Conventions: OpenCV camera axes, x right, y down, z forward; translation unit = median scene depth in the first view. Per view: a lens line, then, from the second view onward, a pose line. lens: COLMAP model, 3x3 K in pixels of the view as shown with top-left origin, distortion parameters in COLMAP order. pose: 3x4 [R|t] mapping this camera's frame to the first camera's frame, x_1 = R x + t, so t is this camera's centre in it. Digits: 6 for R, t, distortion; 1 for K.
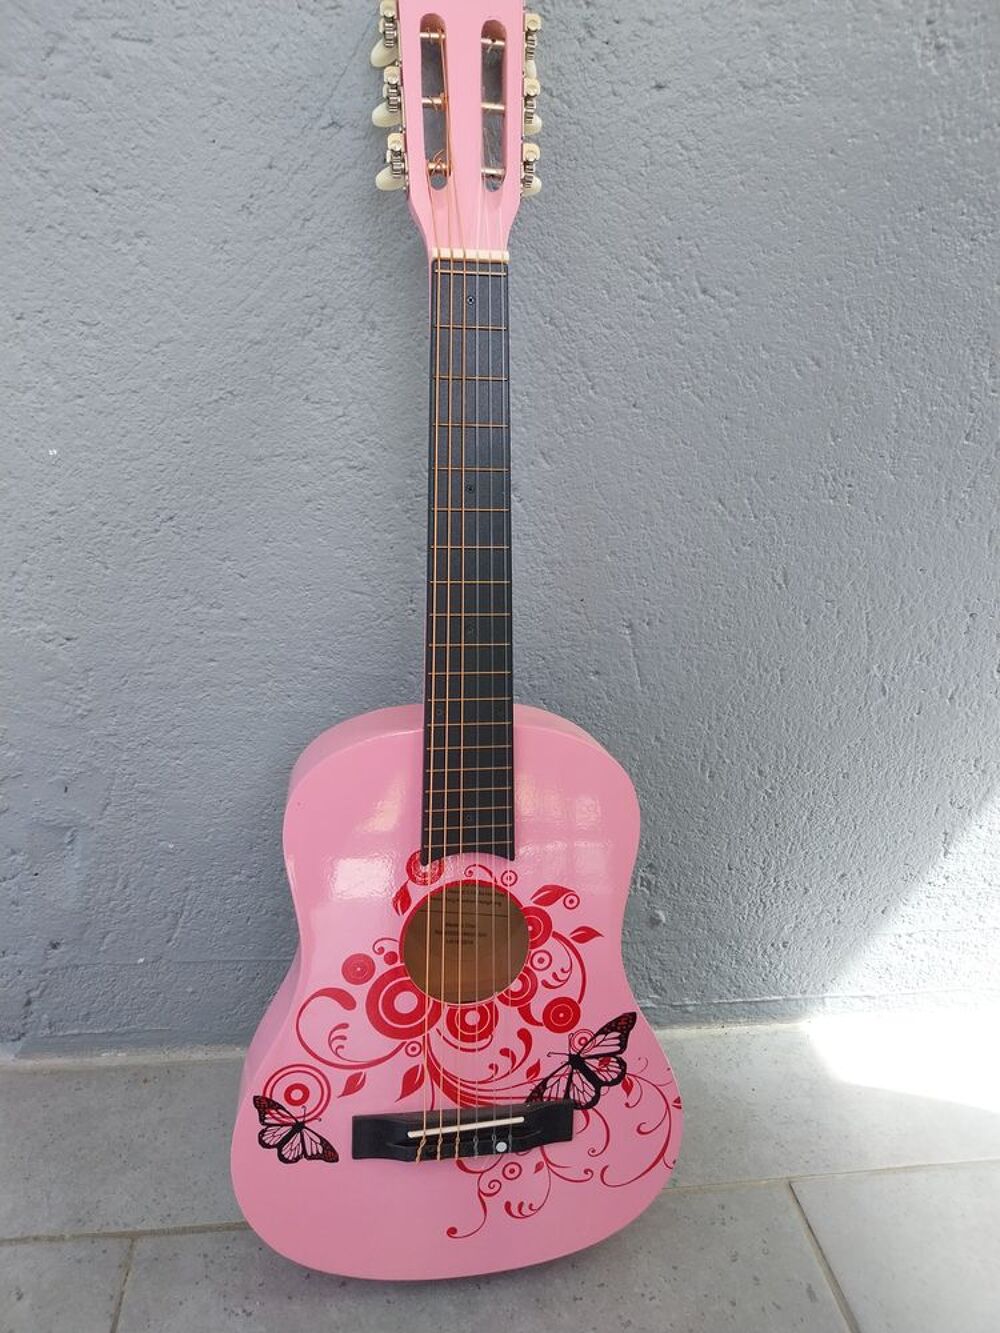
lens RADIAL K [[1143.3, 0, 500.0], [0, 1143.3, 666.5], [0, 0, 1]] dist [-0.031161, 0.005740]
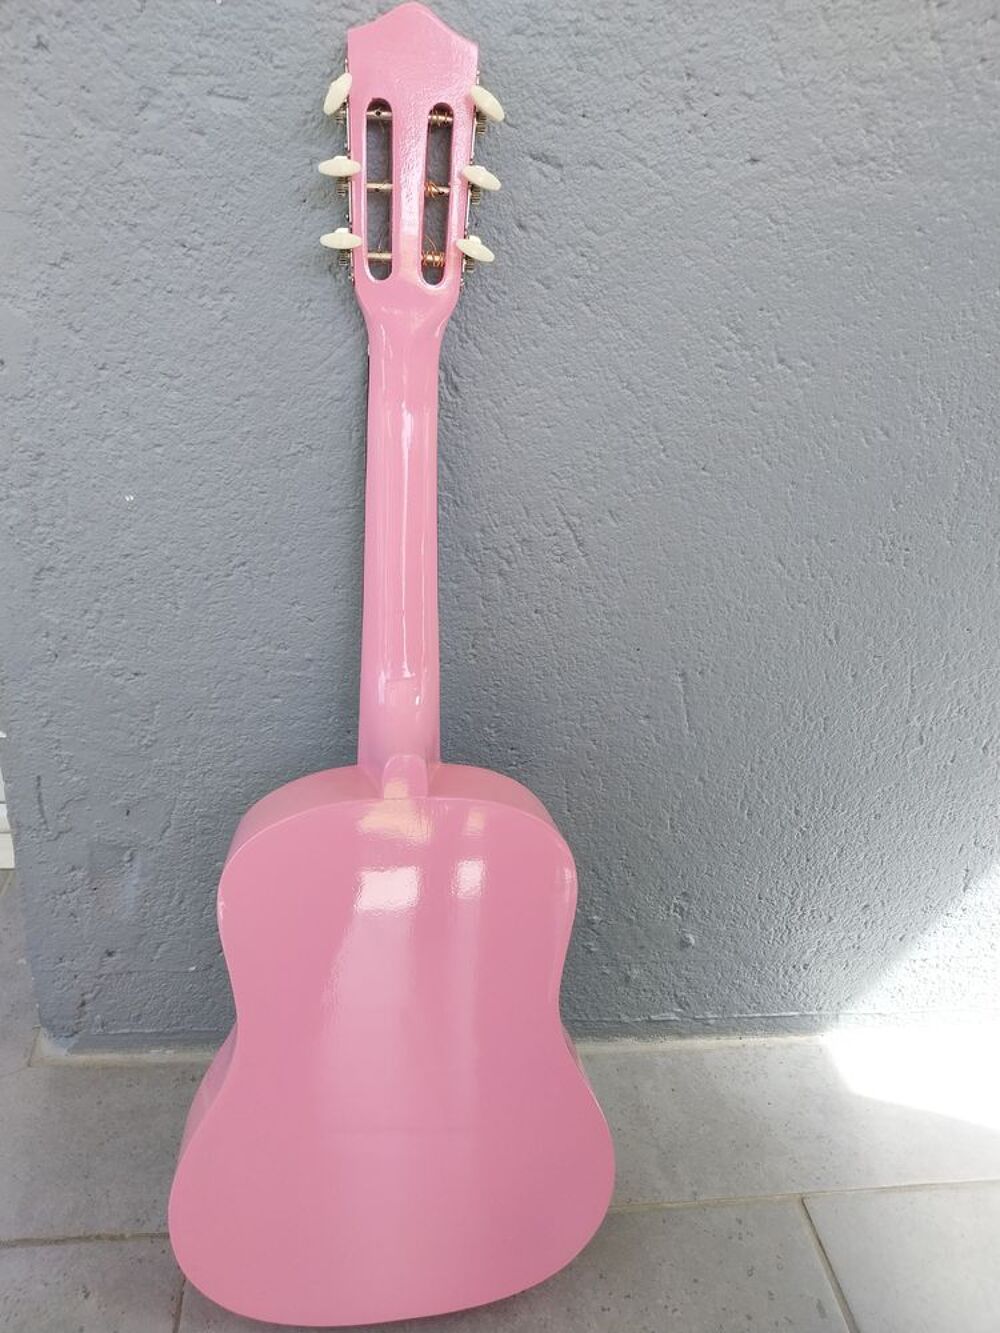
lens RADIAL K [[1143.3, 0, 500.0], [0, 1143.3, 666.5], [0, 0, 1]] dist [-0.031161, 0.005740]
pose [[0.999075, 0.040666, 0.013977, -0.069689], [-0.041647, 0.995994, 0.079132, -0.126394], [-0.010703, -0.079640, 0.996766, -0.019820]]
